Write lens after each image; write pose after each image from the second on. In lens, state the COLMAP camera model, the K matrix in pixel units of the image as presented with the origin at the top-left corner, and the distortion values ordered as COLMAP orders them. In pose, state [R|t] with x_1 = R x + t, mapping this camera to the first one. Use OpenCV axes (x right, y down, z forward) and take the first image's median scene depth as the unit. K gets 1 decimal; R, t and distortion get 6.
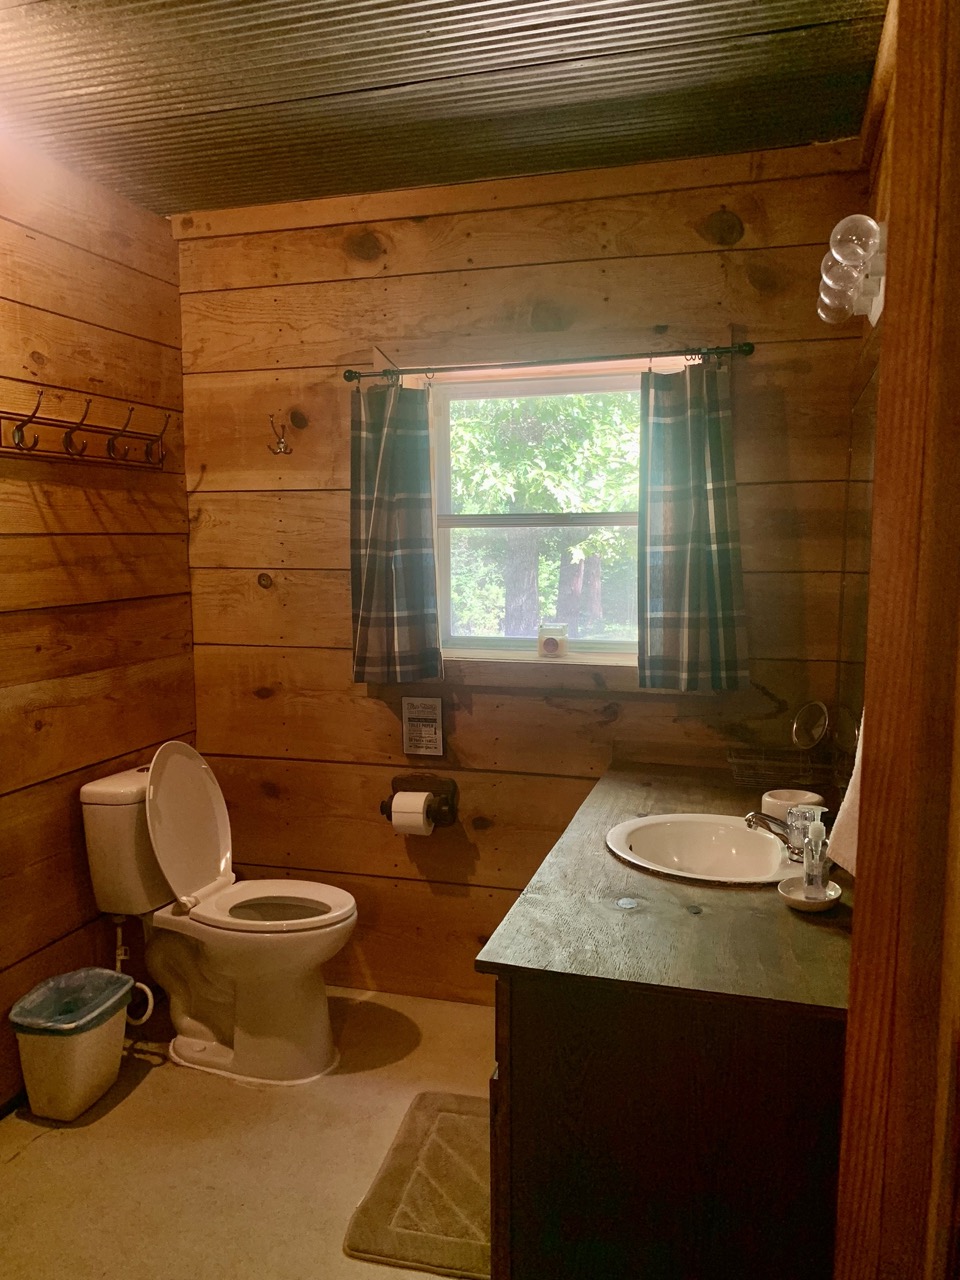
lens RADIAL K [[985.2, 0, 480.5], [0, 985.2, 640.5], [0, 0, 1]] dist [0.036454, -0.054382]
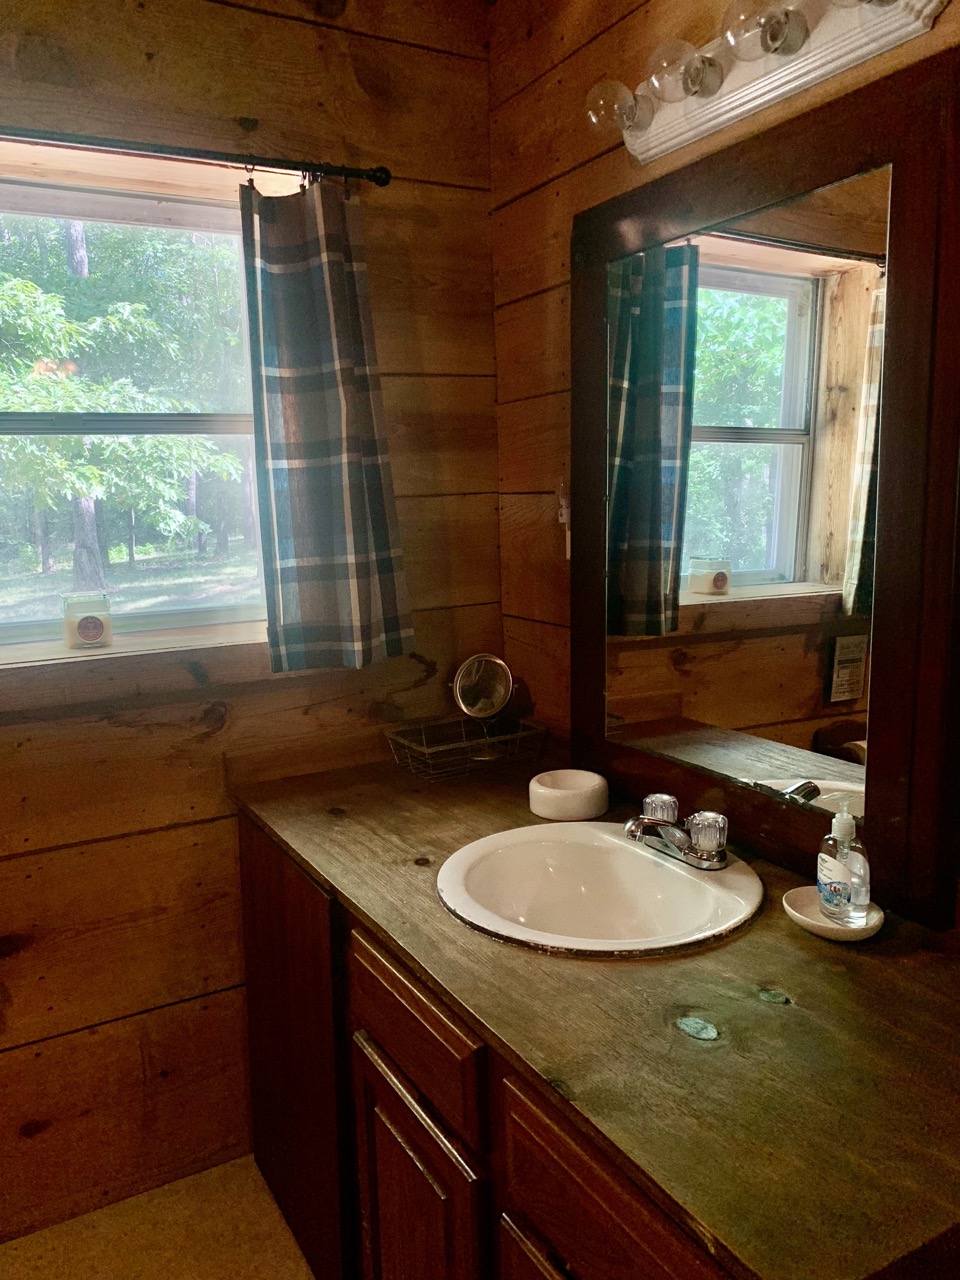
lens RADIAL K [[985.2, 0, 482.1], [0, 985.2, 644.0], [0, 0, 1]] dist [0.036454, -0.054382]
pose [[0.689288, -0.135399, 0.711723, -0.221215], [0.095228, 0.990790, 0.096263, -0.023795], [-0.718202, 0.001423, 0.695833, 0.436362]]
